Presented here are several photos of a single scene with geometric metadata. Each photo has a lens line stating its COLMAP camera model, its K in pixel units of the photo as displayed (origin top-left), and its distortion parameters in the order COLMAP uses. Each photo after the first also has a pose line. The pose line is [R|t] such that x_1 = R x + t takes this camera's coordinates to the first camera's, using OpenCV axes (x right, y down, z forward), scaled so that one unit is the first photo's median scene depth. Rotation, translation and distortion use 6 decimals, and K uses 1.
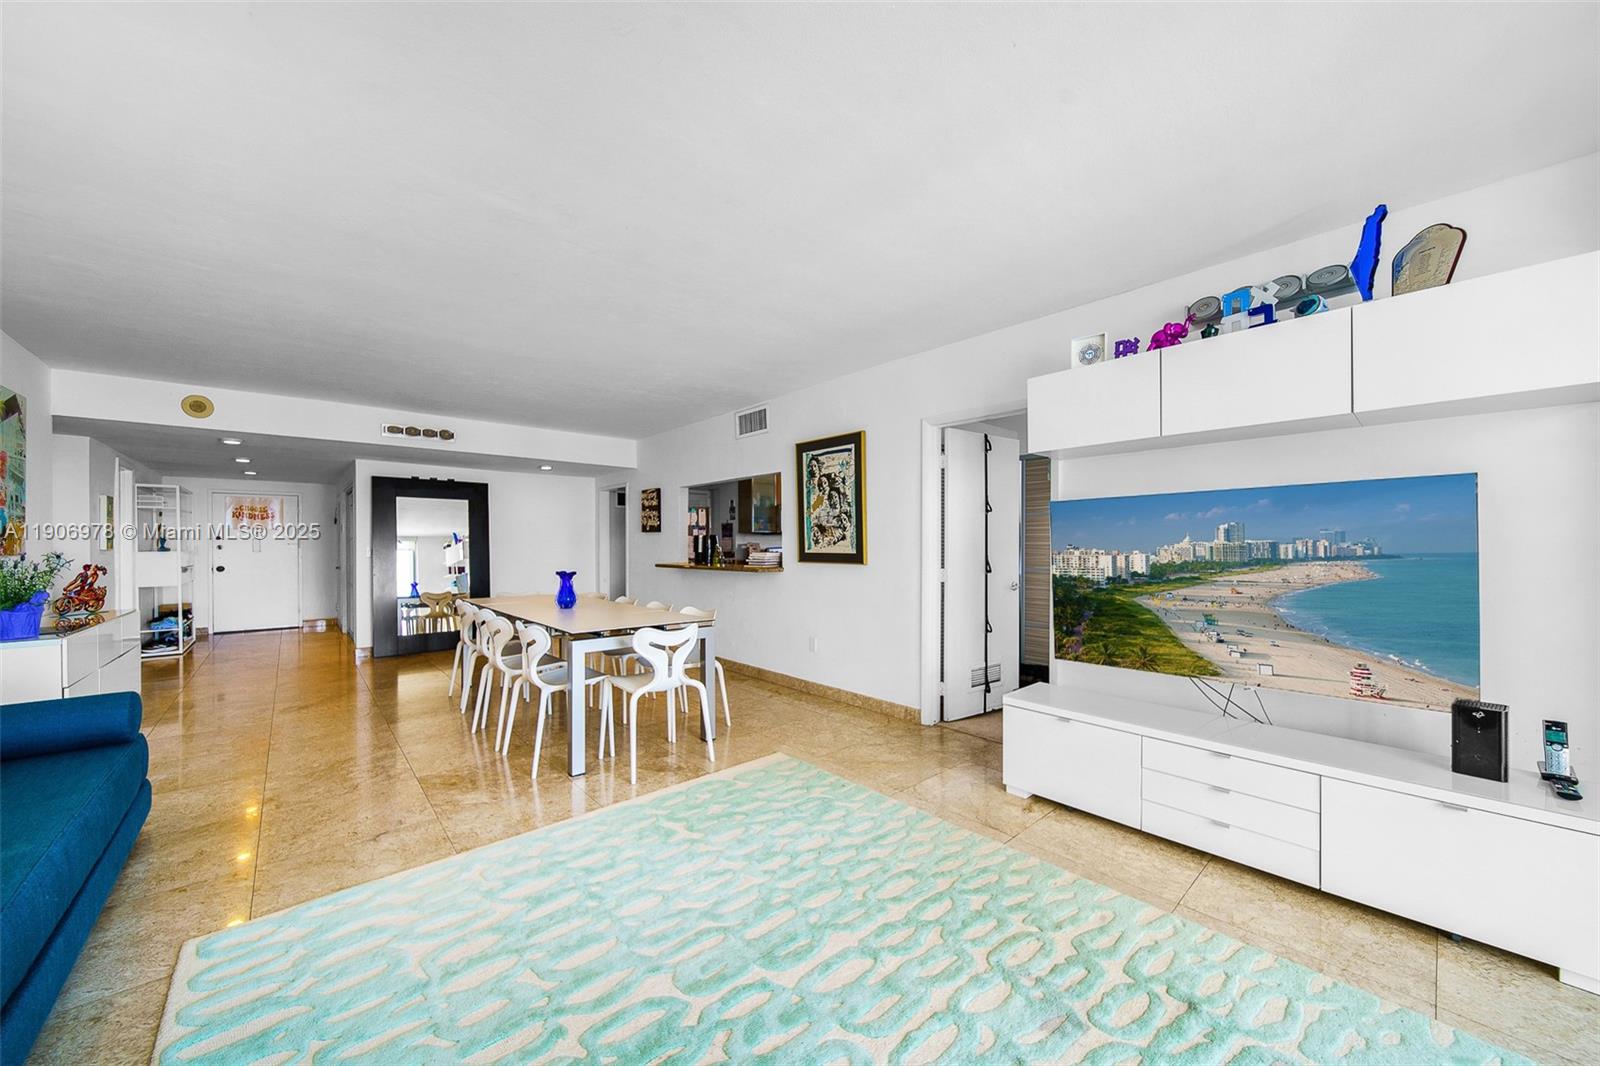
lens RADIAL K [[575.6, 0, 795.8], [0, 575.6, 543.8], [0, 0, 1]] dist [-0.000933, -0.000276]
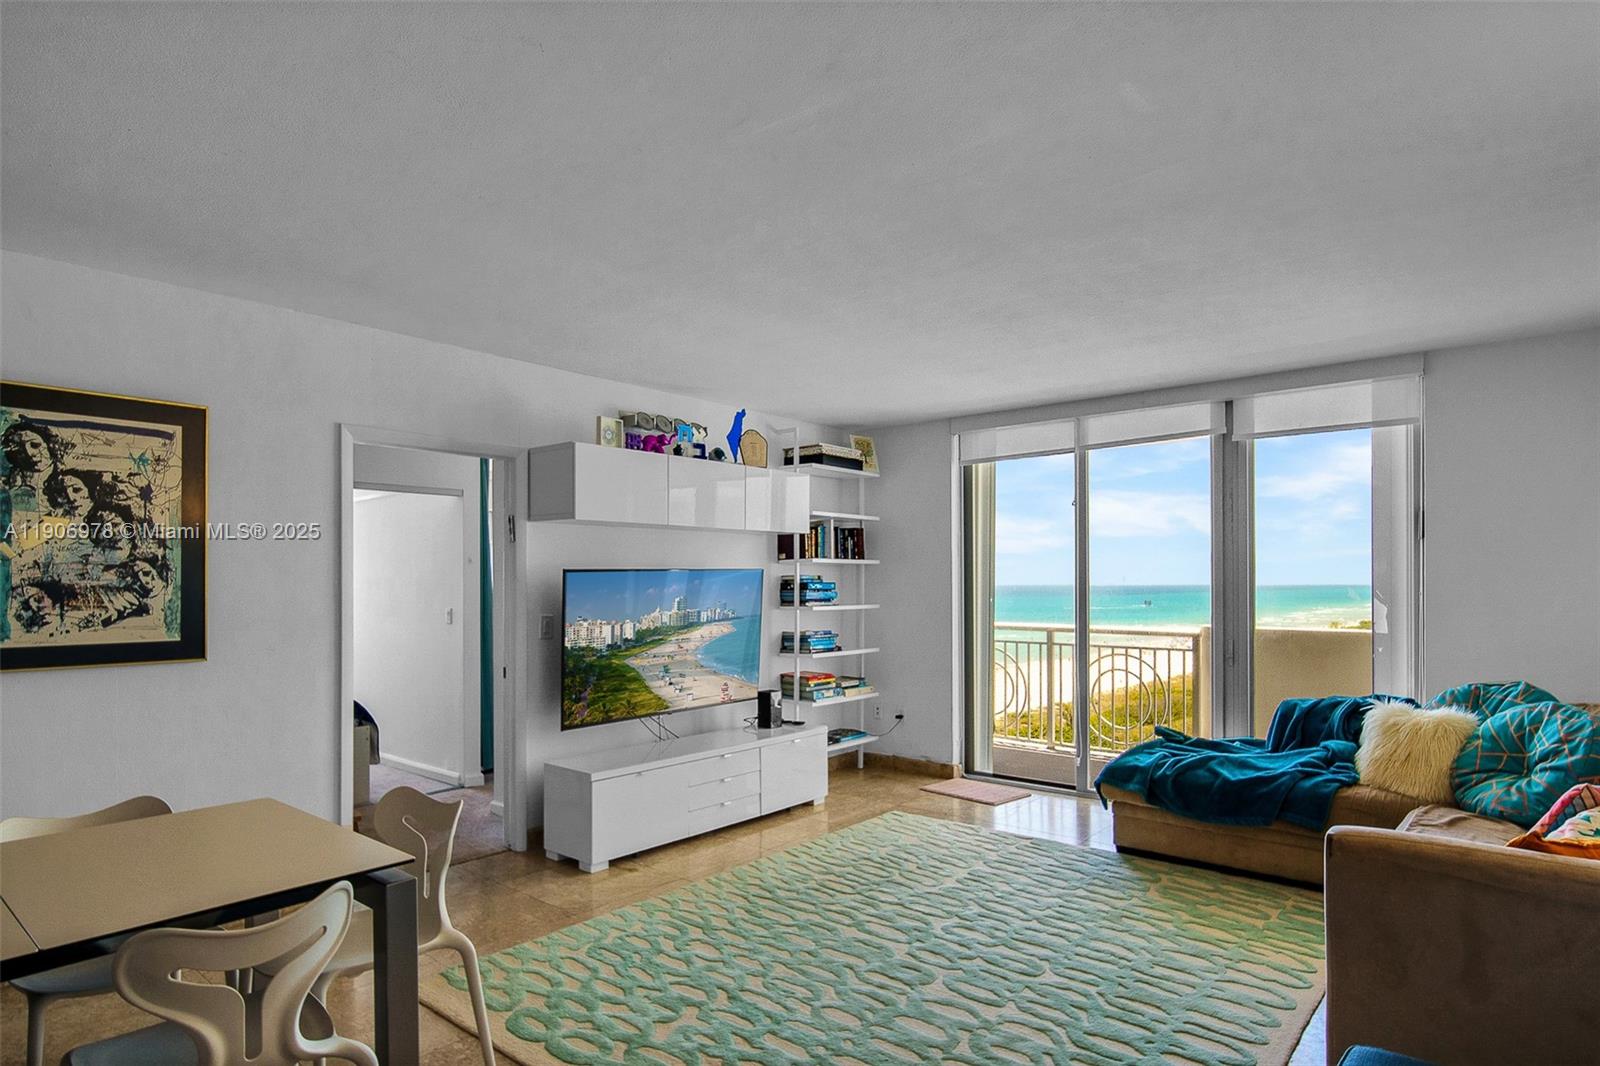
lens RADIAL K [[862.1, 0, 788.1], [0, 862.1, 583.2], [0, 0, 1]] dist [0.002685, -0.001156]
pose [[-0.127212, 0.003335, 0.991870, -0.684743], [0.004081, 0.999988, -0.002838, -0.028364], [-0.991867, 0.003687, -0.127224, 0.530604]]
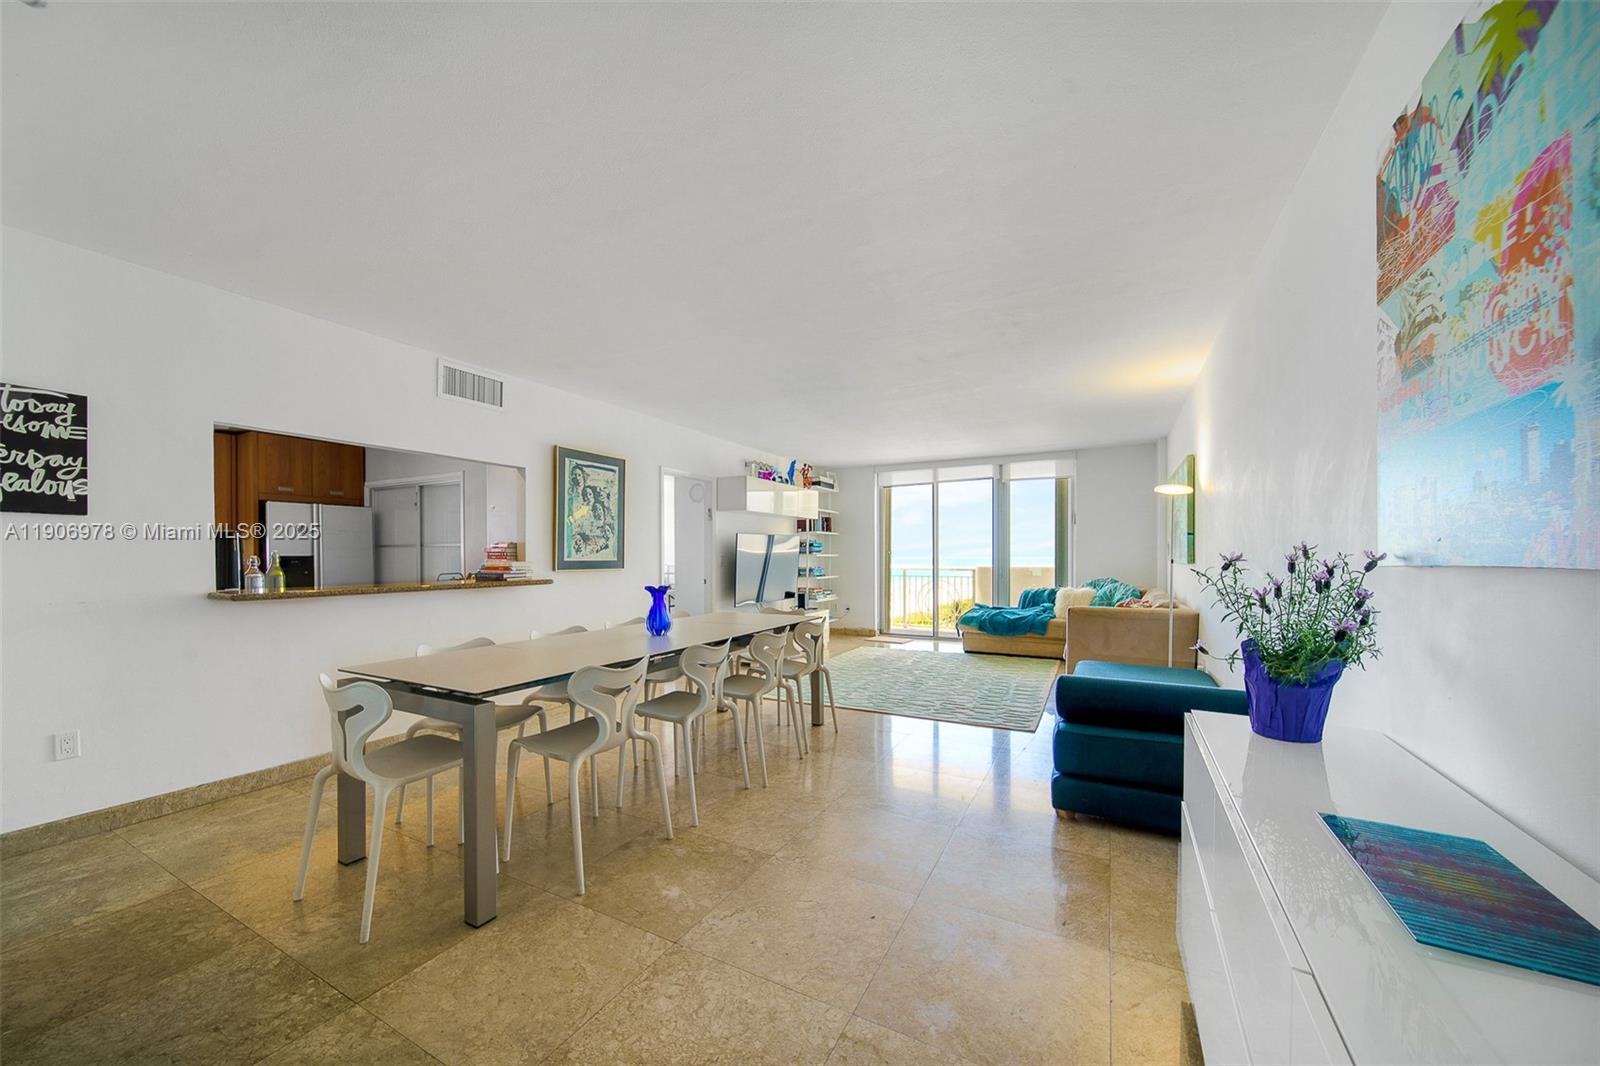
lens RADIAL K [[564.1, 0, 788.7], [0, 564.1, 560.0], [0, 0, 1]] dist [-0.000601, -0.000078]
pose [[-0.332981, -0.006189, 0.942913, -1.051231], [-0.000003, 0.999978, 0.006563, 0.008985], [-0.942934, 0.002183, -0.332974, 0.994526]]
